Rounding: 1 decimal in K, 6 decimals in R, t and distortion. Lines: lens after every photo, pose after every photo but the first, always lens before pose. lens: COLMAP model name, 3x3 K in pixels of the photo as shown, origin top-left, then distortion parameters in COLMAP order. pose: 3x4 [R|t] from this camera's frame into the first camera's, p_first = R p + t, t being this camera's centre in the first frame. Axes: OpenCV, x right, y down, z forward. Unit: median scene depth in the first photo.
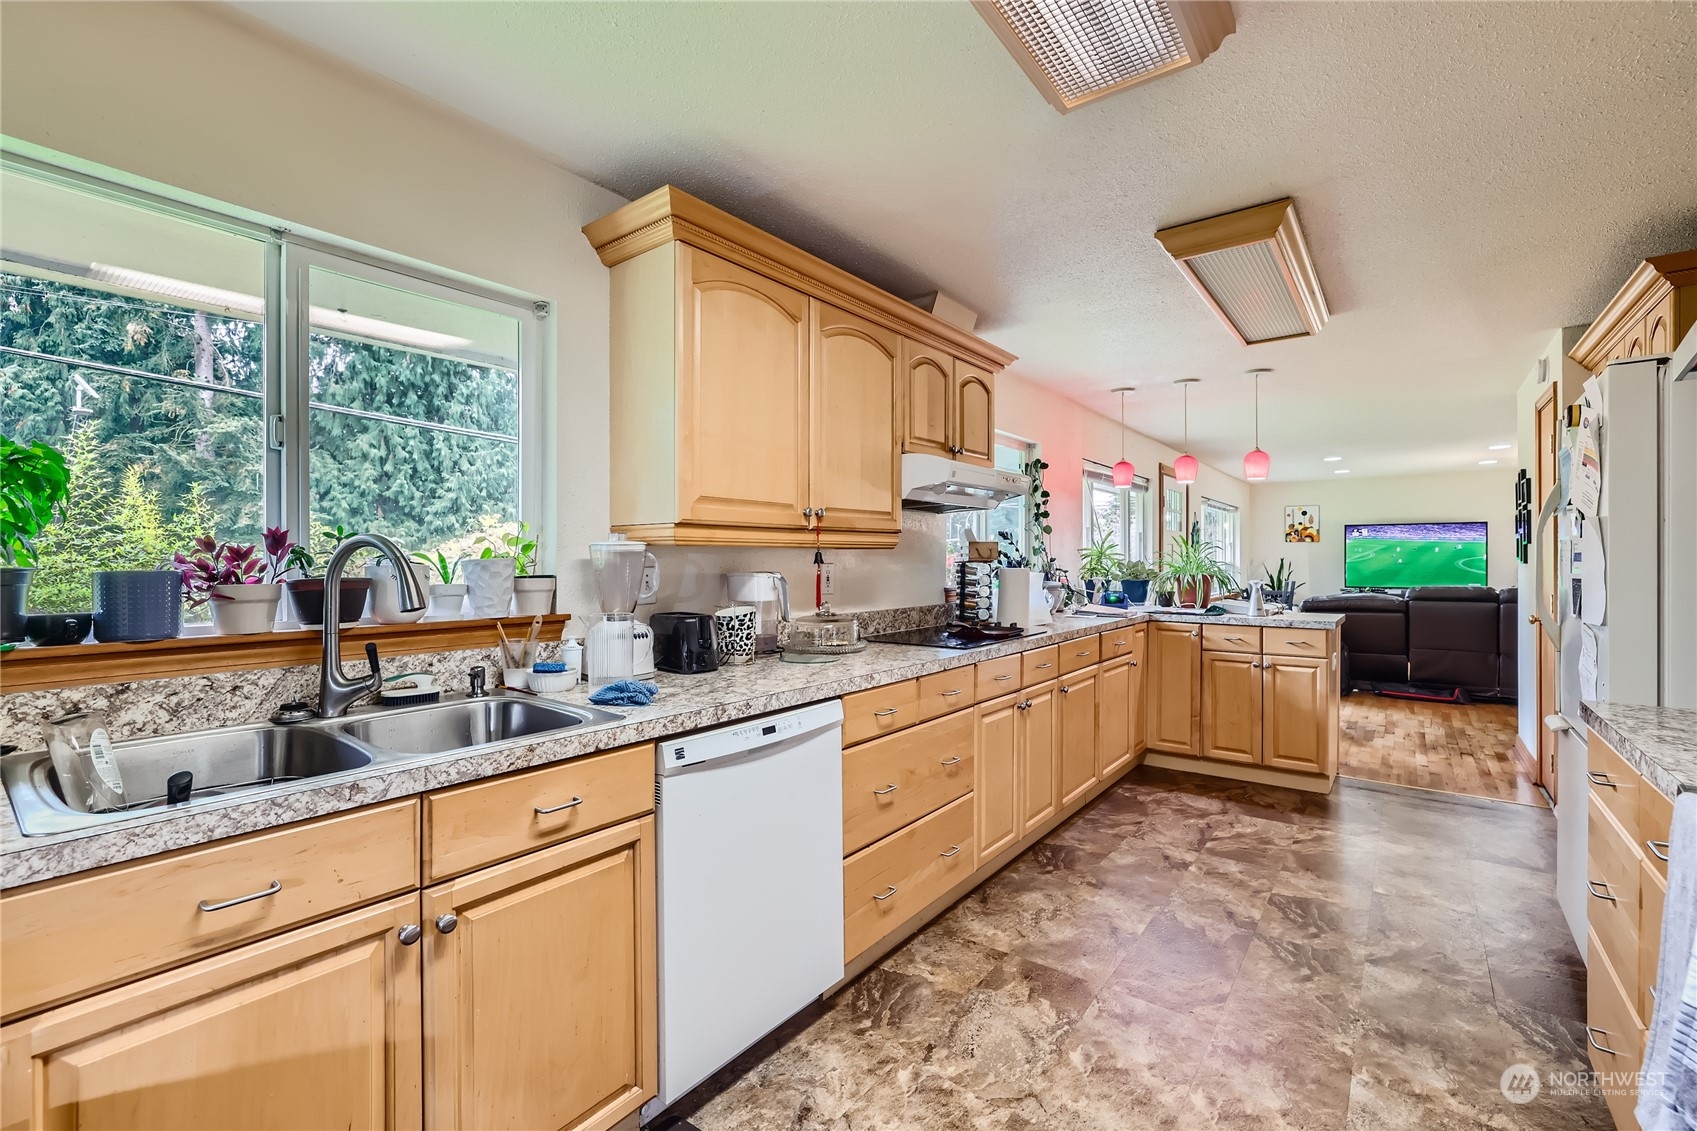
lens RADIAL K [[735.4, 0, 851.0], [0, 735.4, 564.1], [0, 0, 1]] dist [-0.000836, 0.000150]
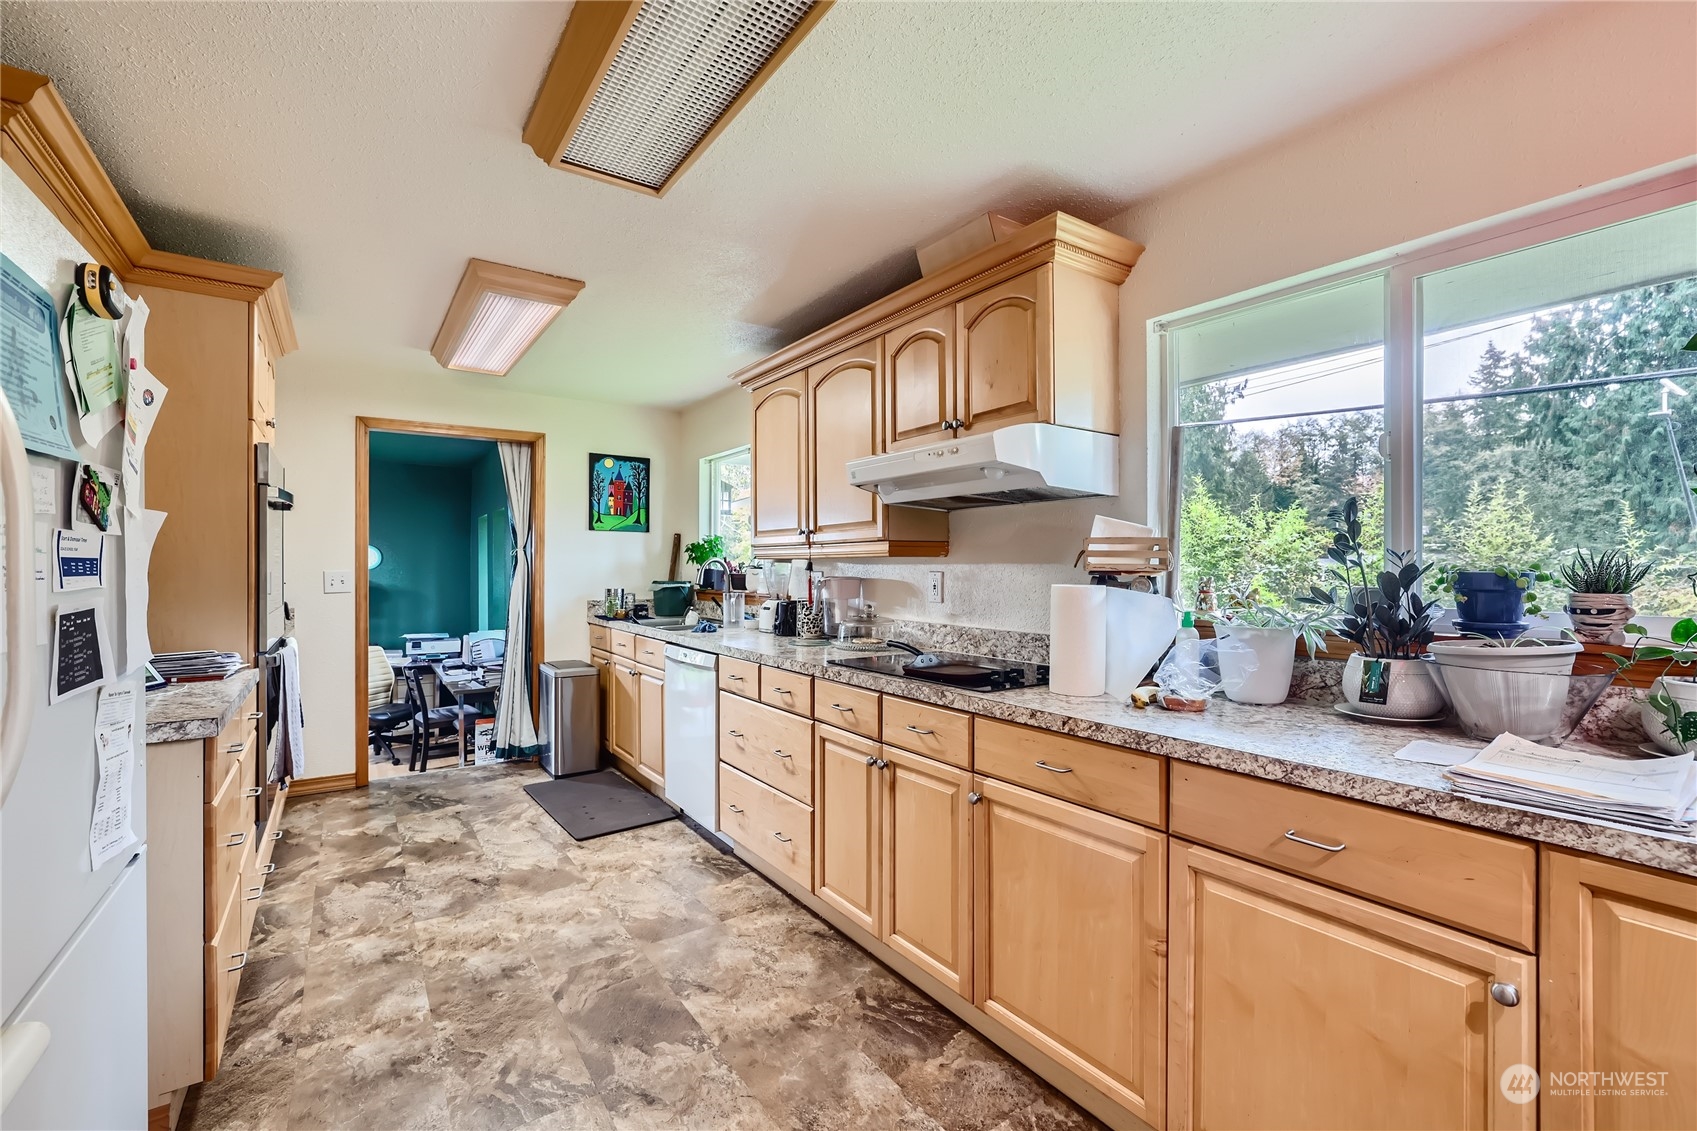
lens RADIAL K [[735.4, 0, 851.0], [0, 735.4, 564.1], [0, 0, 1]] dist [-0.000836, 0.000150]
pose [[-0.311268, 0.005566, -0.950306, 1.190097], [0.006382, 0.999973, 0.003767, -0.016624], [0.950301, -0.004892, -0.311295, 1.508843]]
